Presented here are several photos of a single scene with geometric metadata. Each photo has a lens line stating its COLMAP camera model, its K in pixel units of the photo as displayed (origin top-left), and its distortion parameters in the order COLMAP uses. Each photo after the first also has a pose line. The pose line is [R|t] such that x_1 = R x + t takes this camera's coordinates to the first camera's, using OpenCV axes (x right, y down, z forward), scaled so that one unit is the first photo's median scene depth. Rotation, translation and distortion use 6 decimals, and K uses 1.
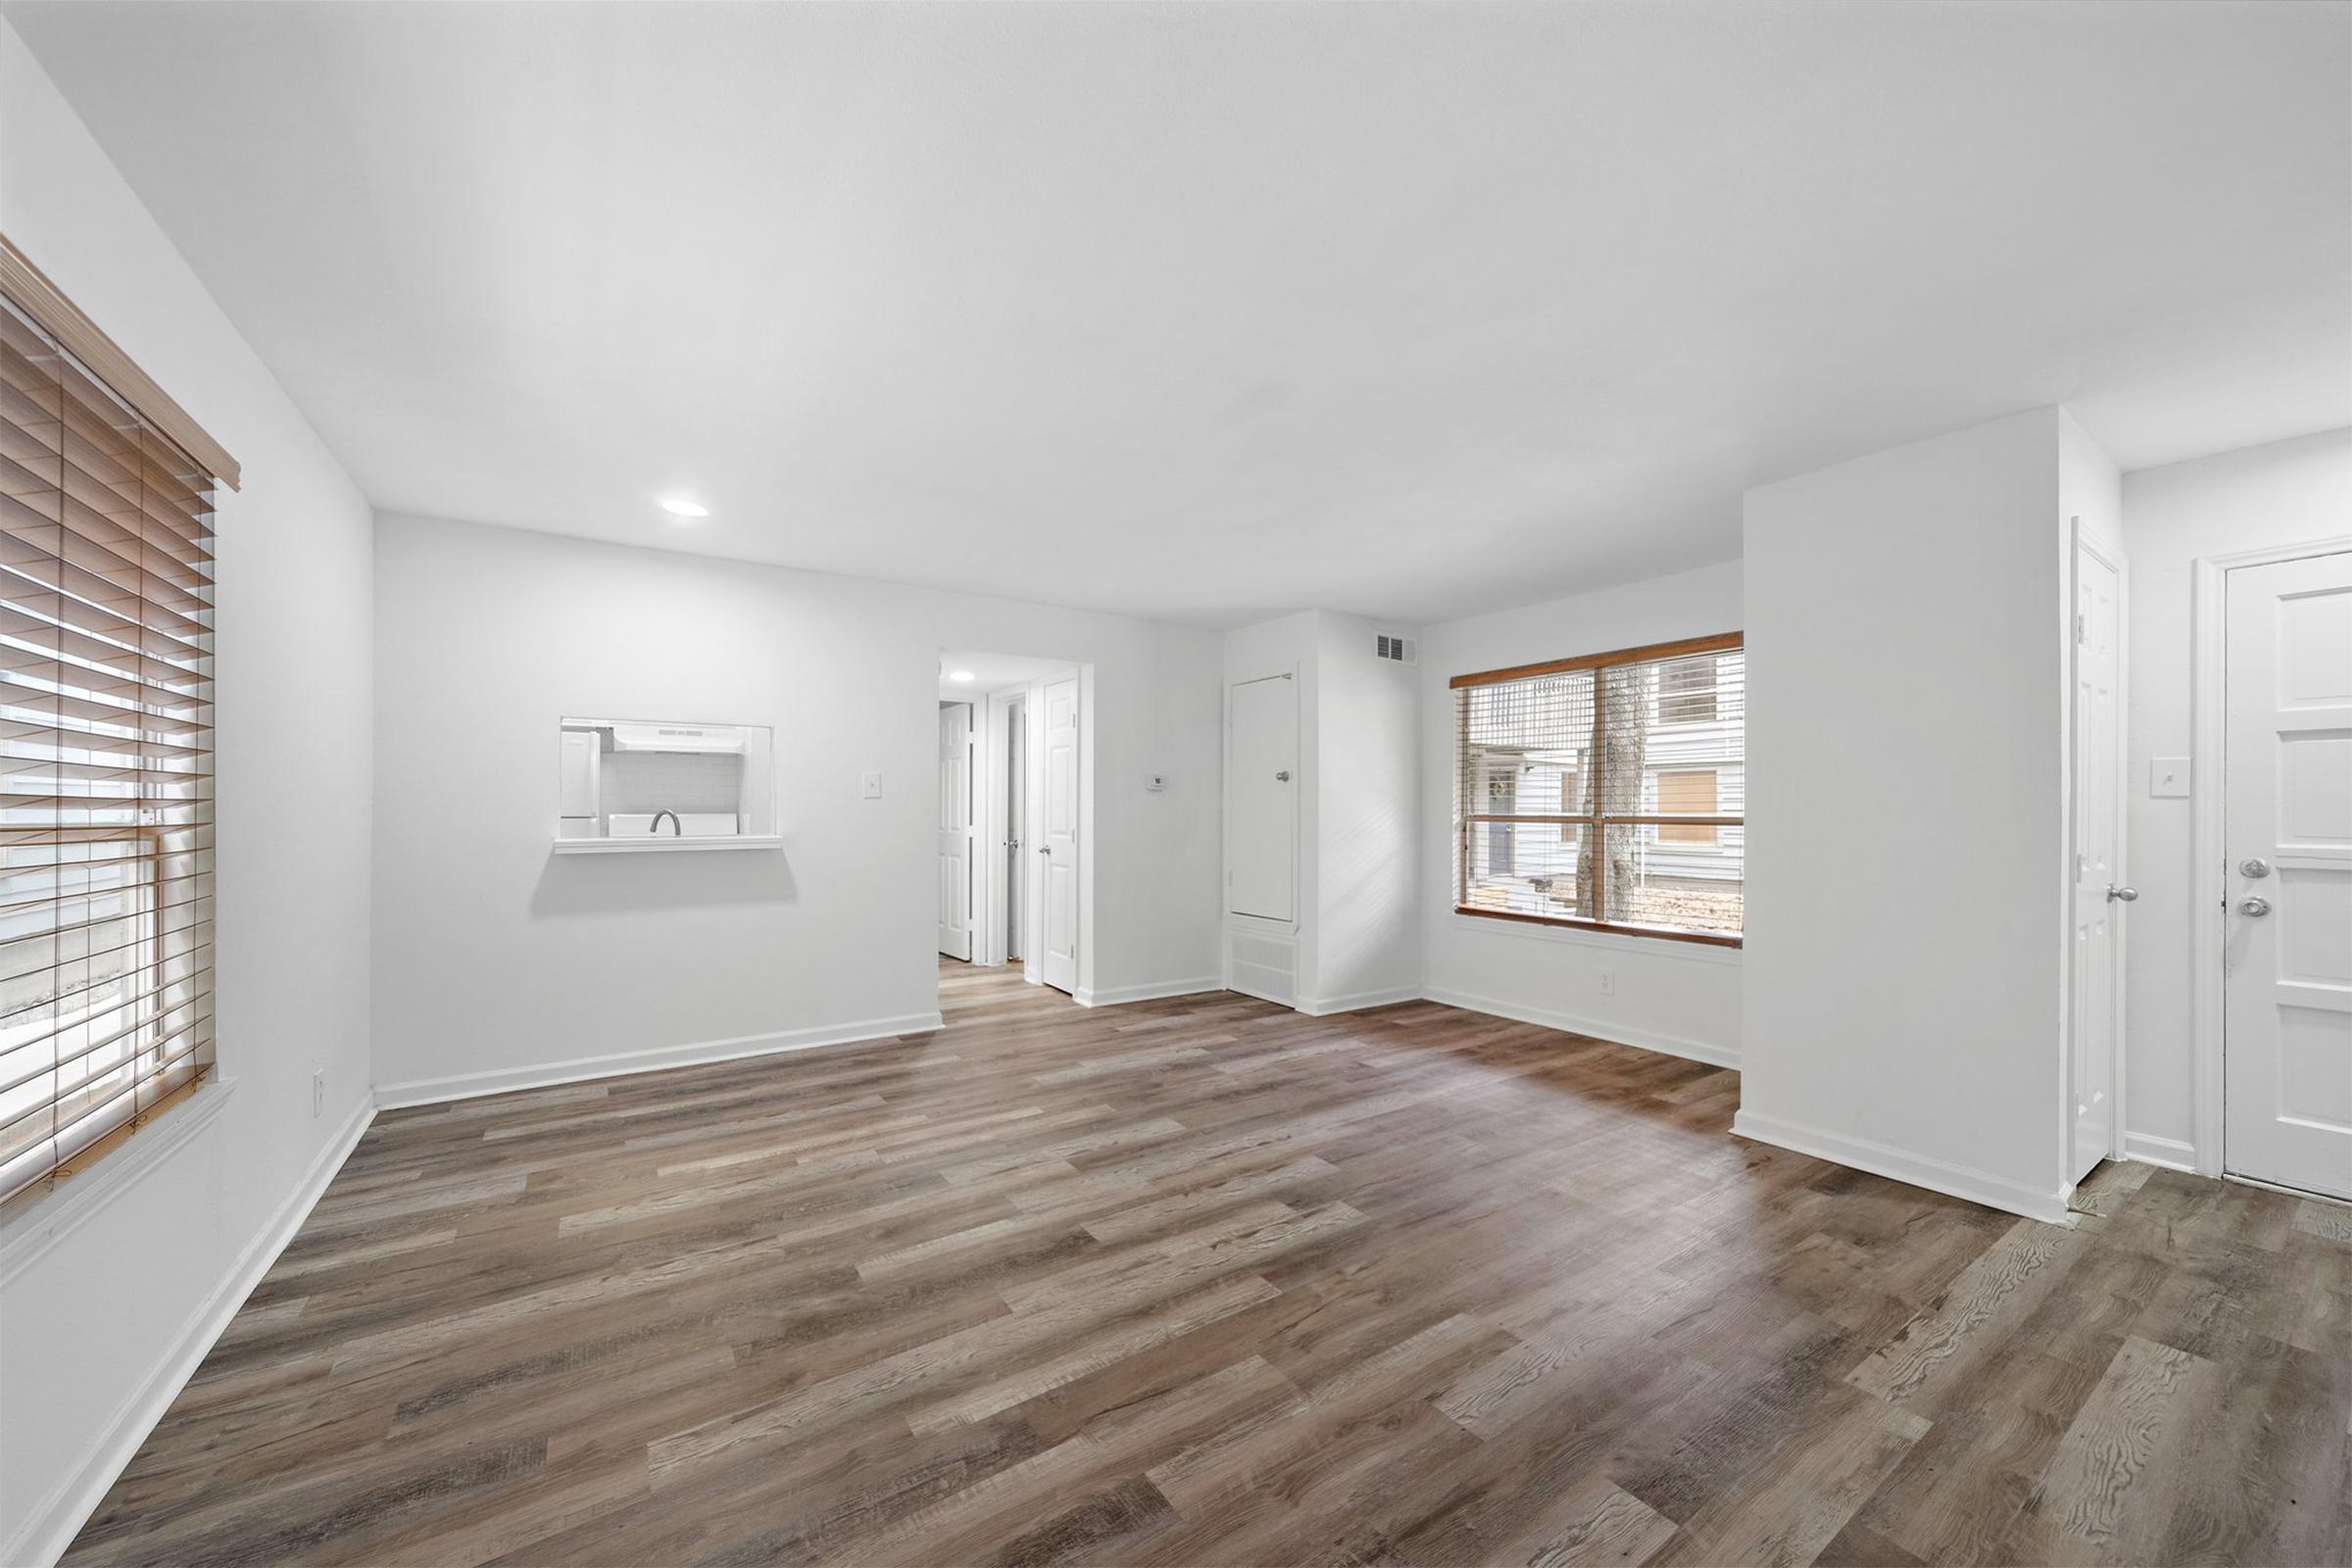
lens RADIAL K [[861.2, 0, 1175.5], [0, 861.2, 810.9], [0, 0, 1]] dist [-0.000818, -0.000070]
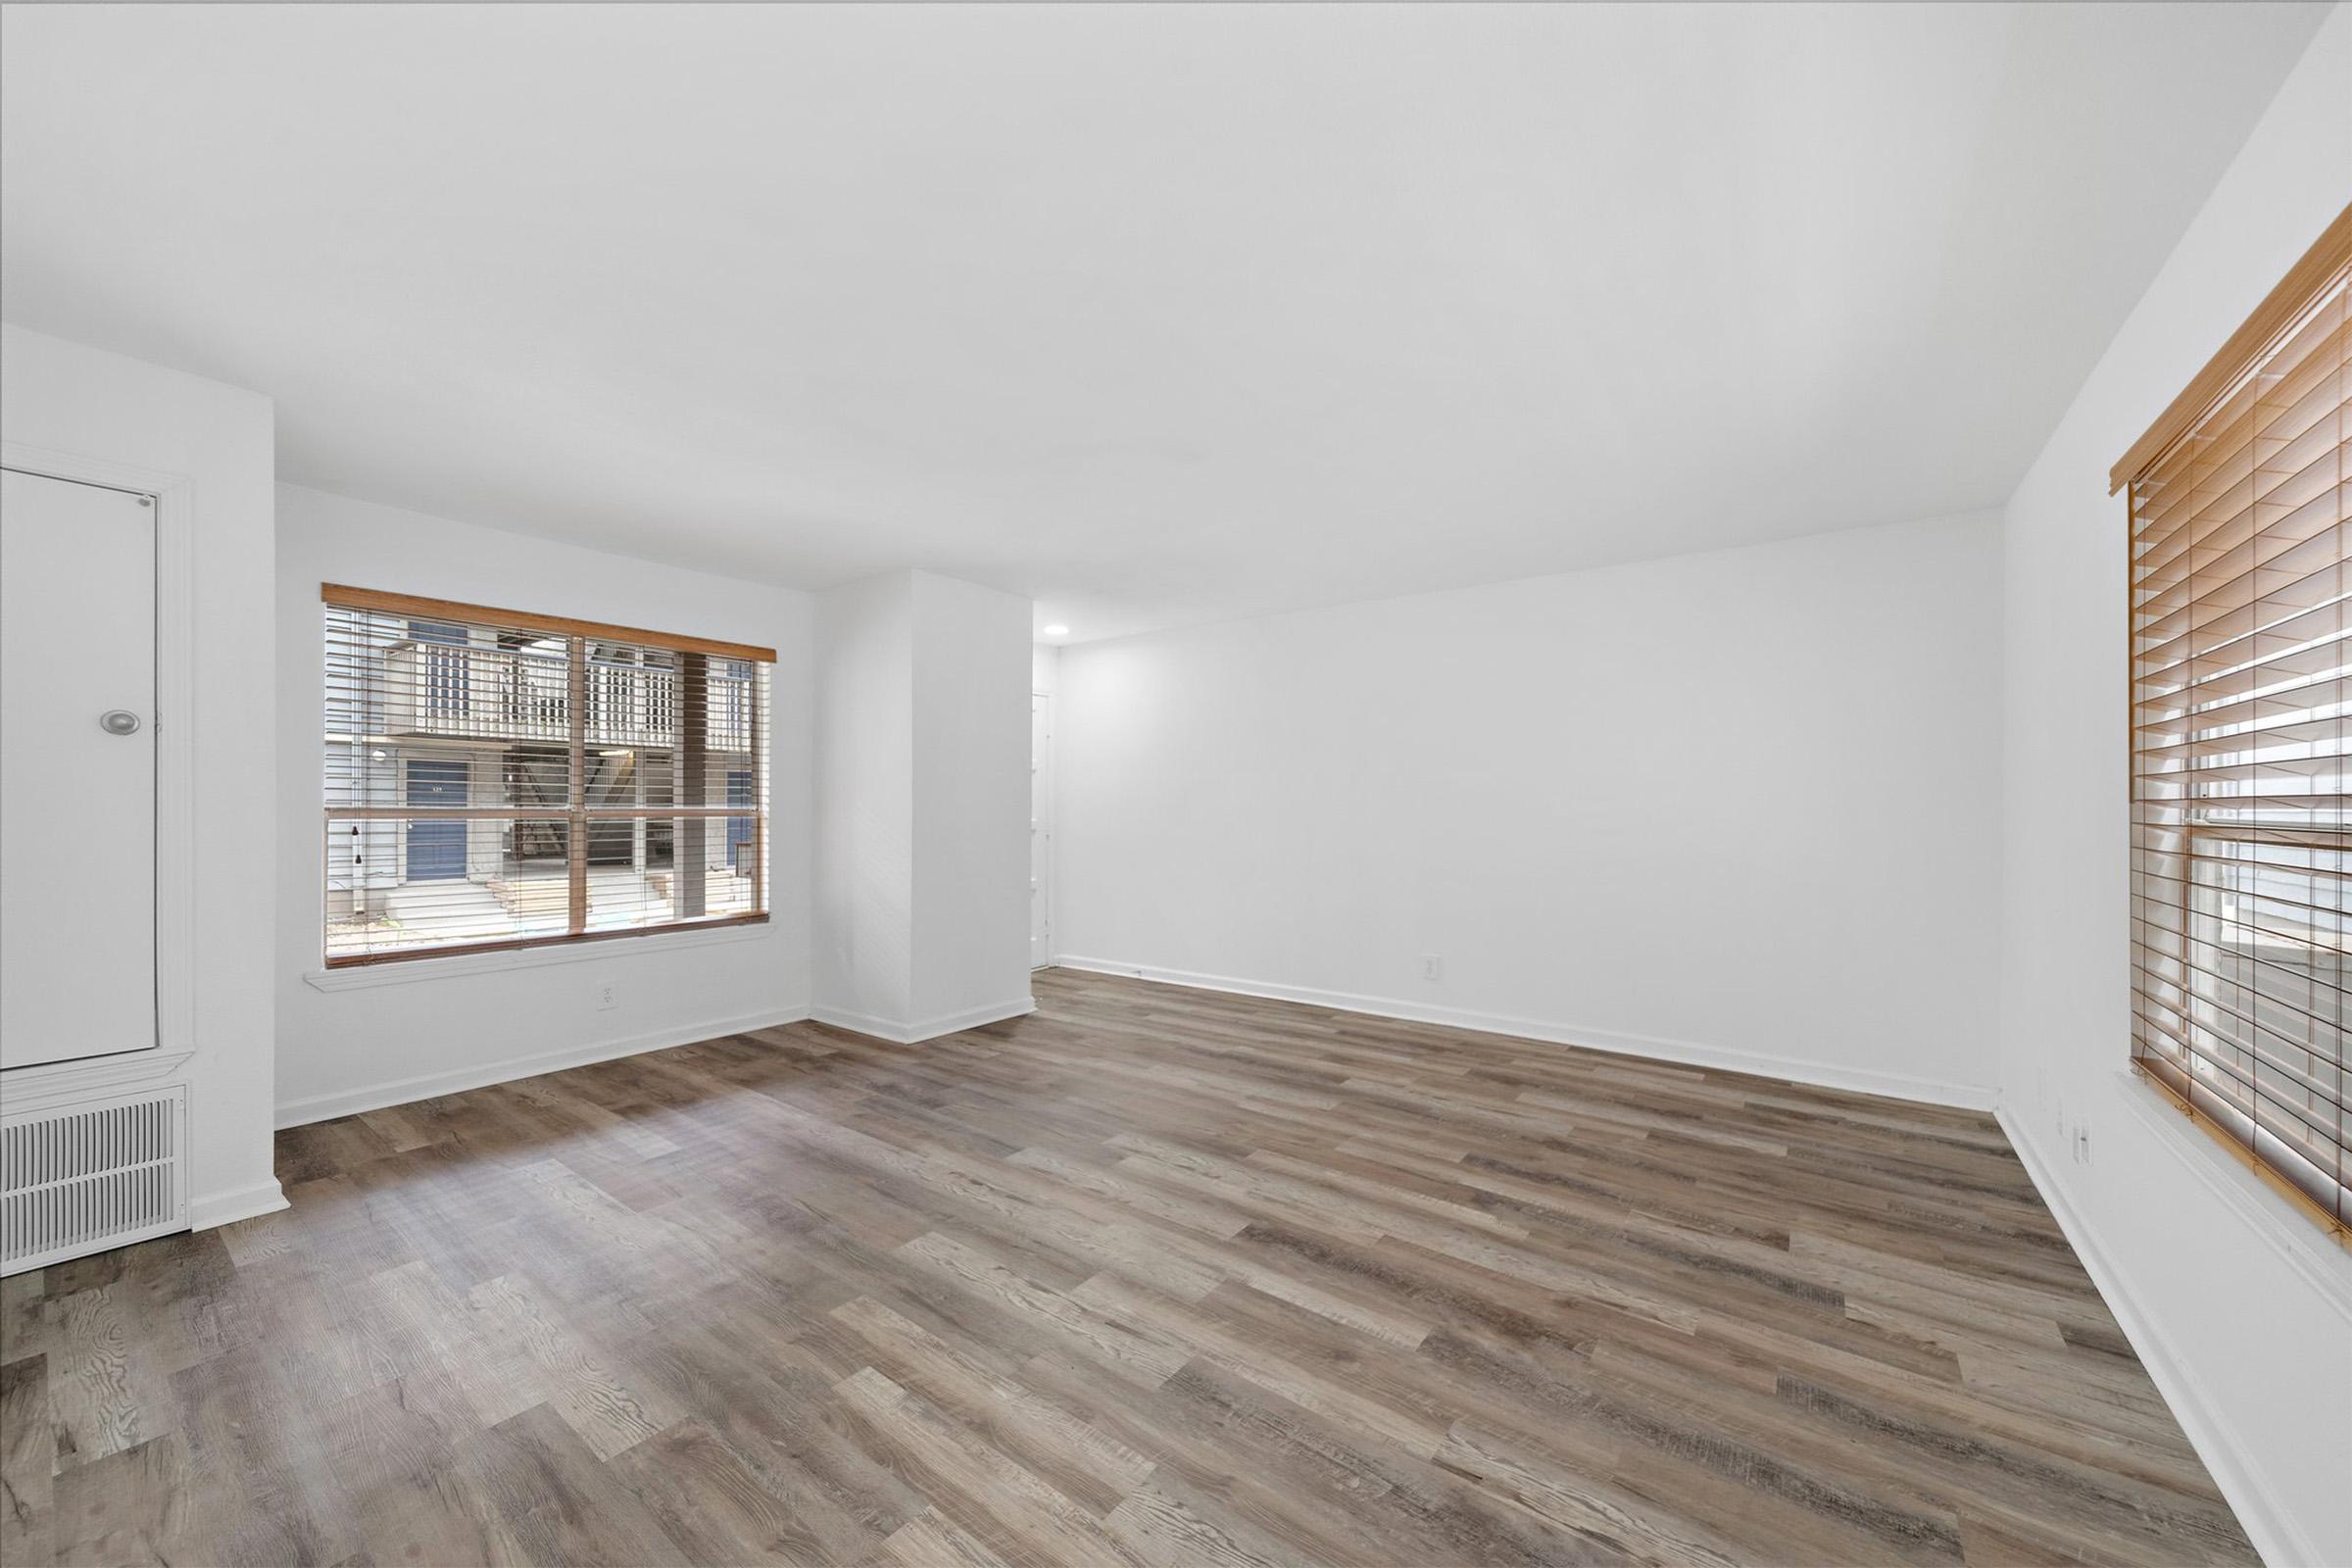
lens RADIAL K [[861.2, 0, 1175.5], [0, 861.2, 810.9], [0, 0, 1]] dist [-0.000818, -0.000070]
pose [[-0.332051, -0.007283, 0.943233, -0.848607], [-0.003540, 0.999973, 0.006475, -0.000723], [-0.943255, -0.001189, -0.332068, 1.177218]]
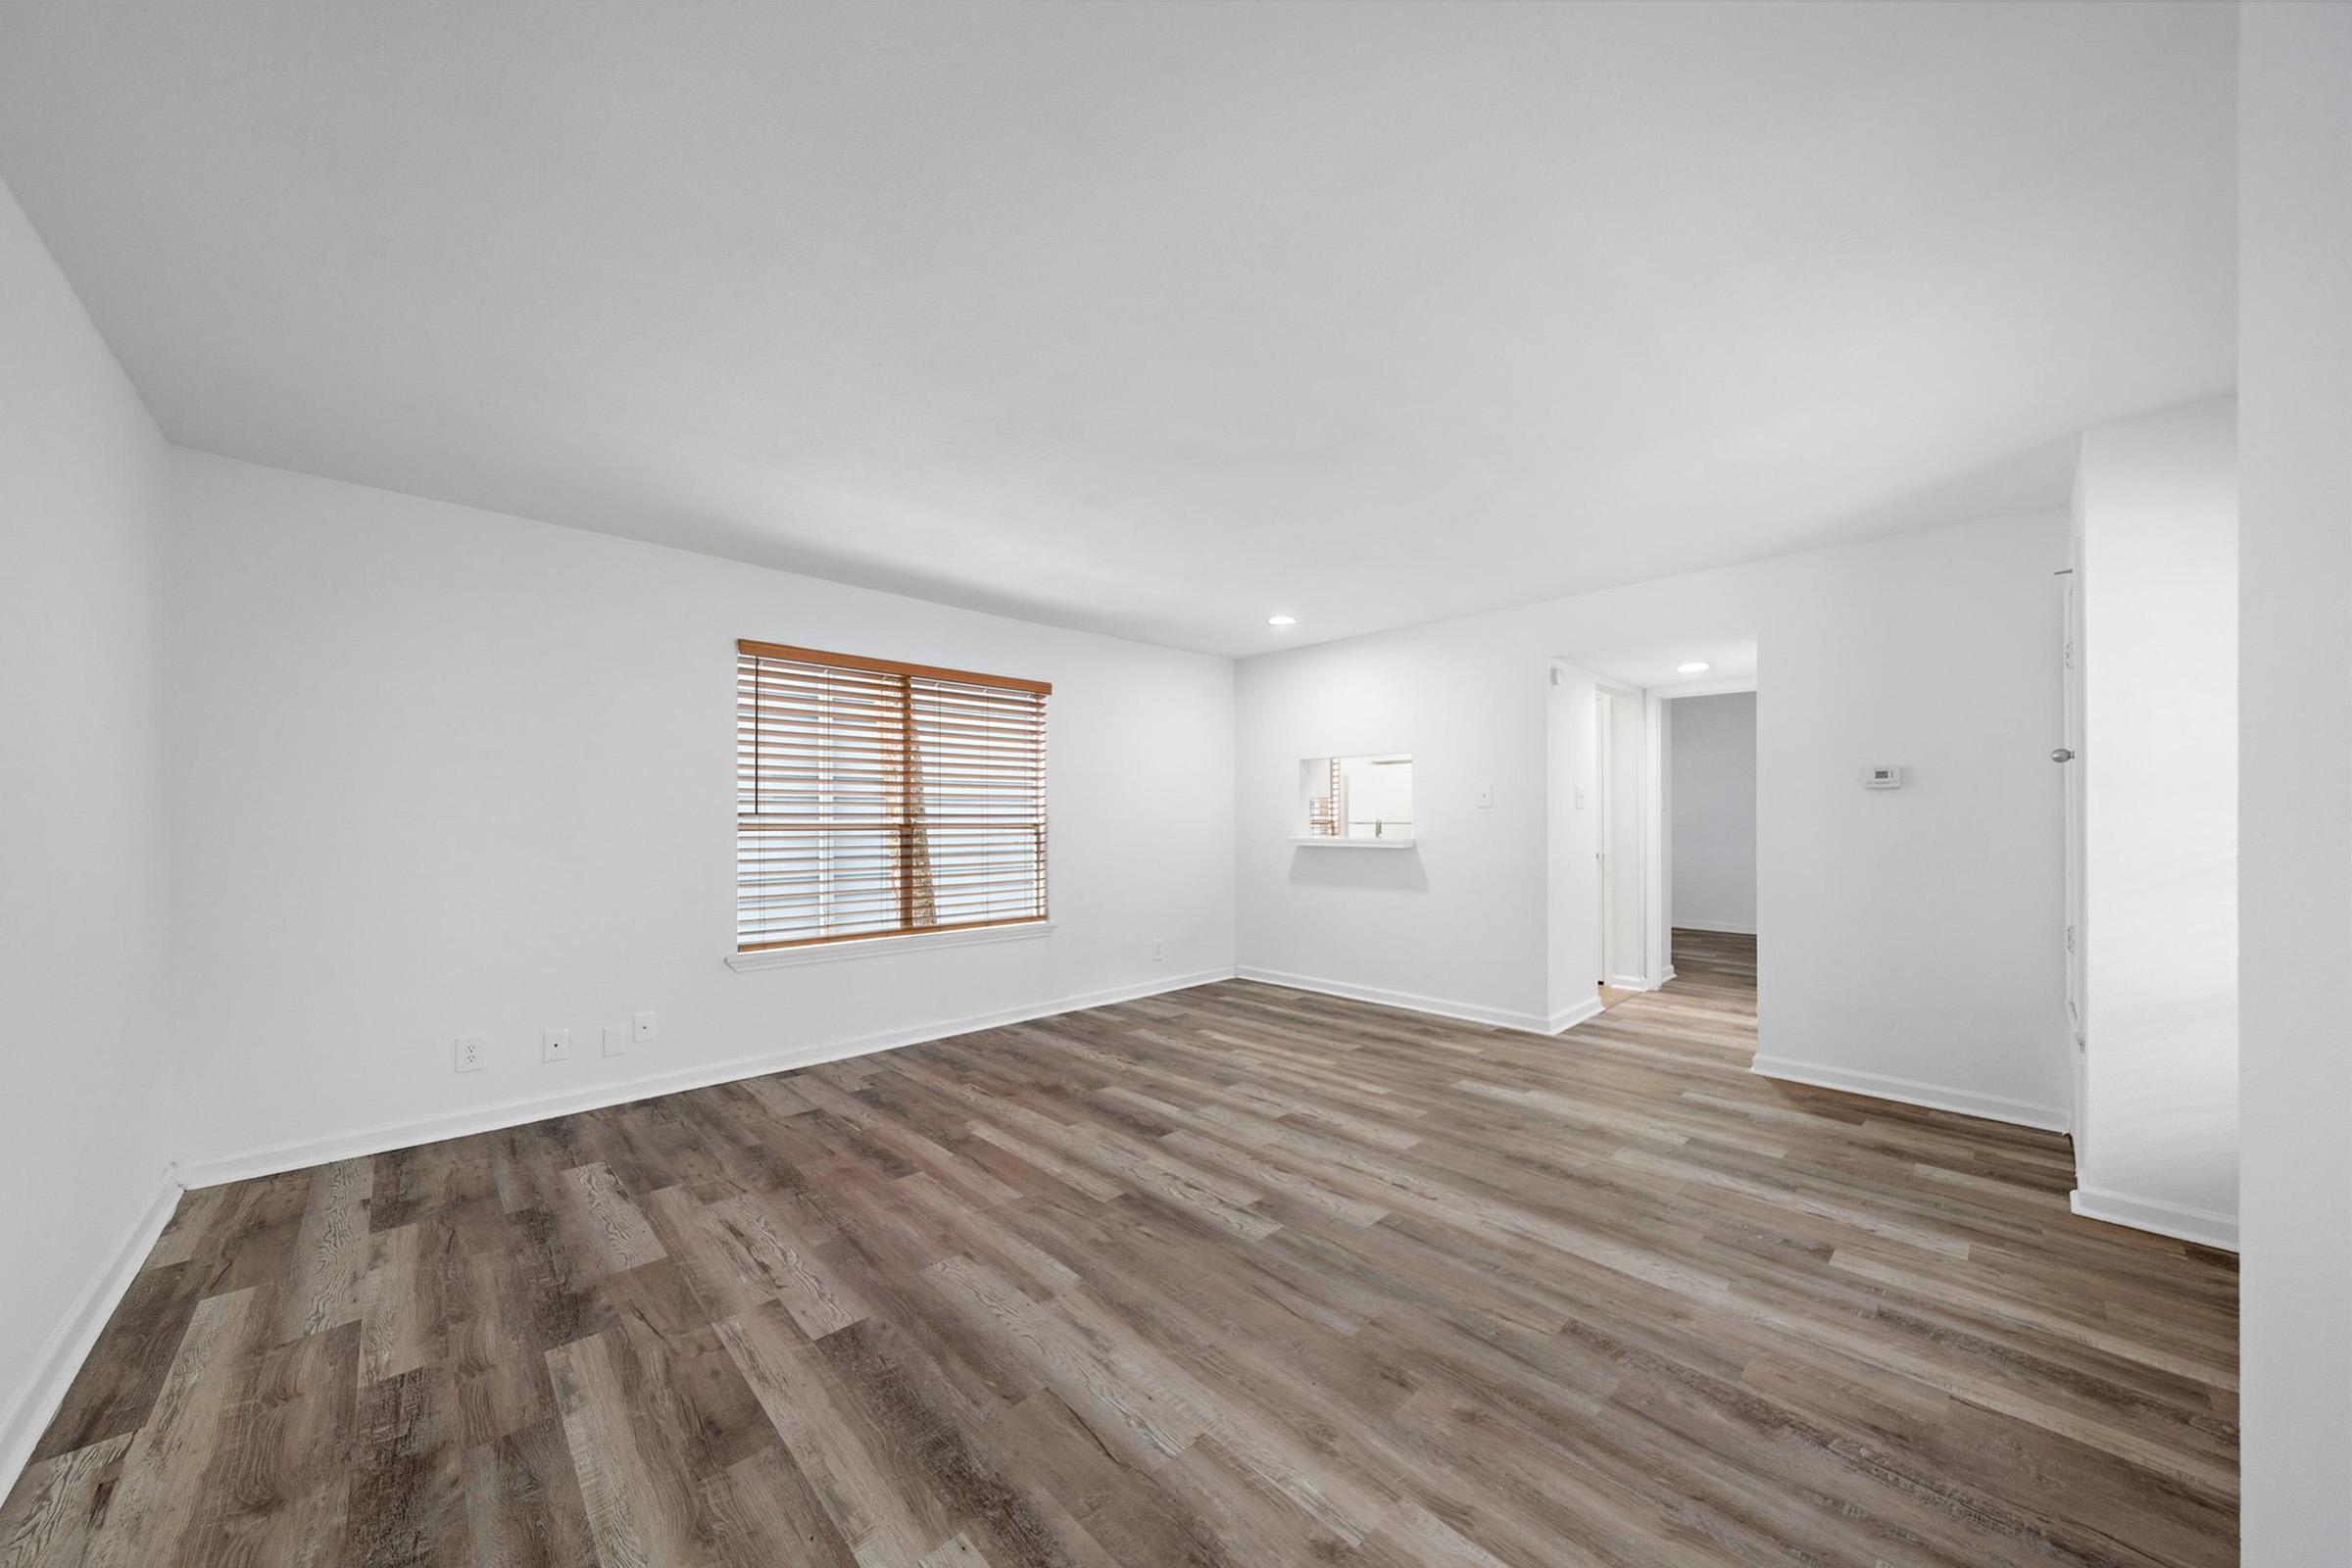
lens RADIAL K [[811.6, 0, 1173.6], [0, 811.6, 813.7], [0, 0, 1]] dist [-0.000882, -0.000048]
pose [[0.171794, -0.006713, -0.985110, 0.967170], [-0.000464, 0.999976, -0.006895, 0.000888], [0.985133, 0.001642, 0.171786, 0.661207]]
